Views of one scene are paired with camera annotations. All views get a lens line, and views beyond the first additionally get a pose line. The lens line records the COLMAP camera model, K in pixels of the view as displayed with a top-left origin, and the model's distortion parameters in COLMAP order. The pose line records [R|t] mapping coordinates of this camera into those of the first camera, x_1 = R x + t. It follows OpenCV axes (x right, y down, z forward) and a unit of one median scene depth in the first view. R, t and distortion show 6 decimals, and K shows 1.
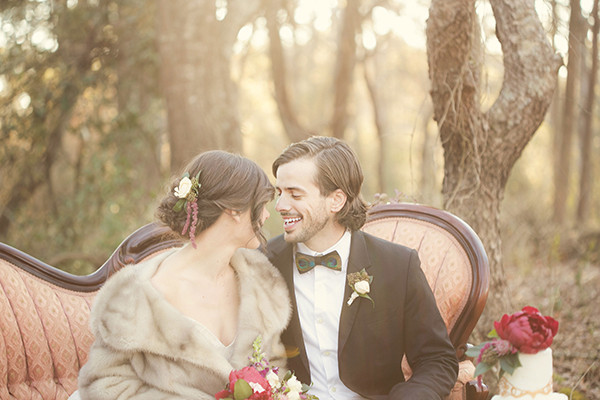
lens RADIAL K [[1757.1, 0, 300.0], [0, 1757.1, 200.0], [0, 0, 1]] dist [-0.026545, -0.501998]
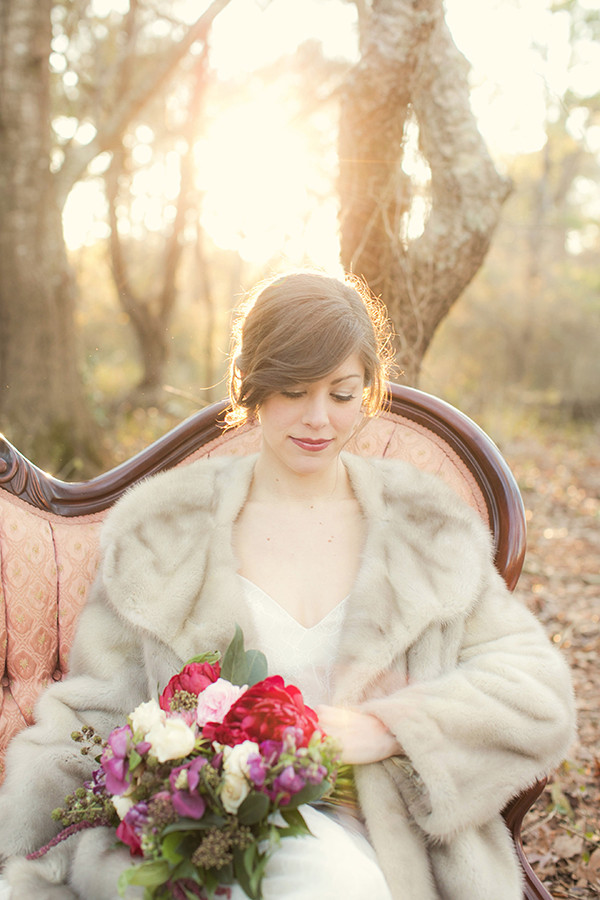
lens RADIAL K [[1336.1, 0, 300.6], [0, 1336.1, 434.5], [0, 0, 1]] dist [-0.183796, 0.340335]
pose [[0.991232, 0.026456, 0.129459, -0.005584], [-0.033090, 0.998233, 0.049363, 0.000011], [-0.127924, -0.053214, 0.990355, 0.464492]]
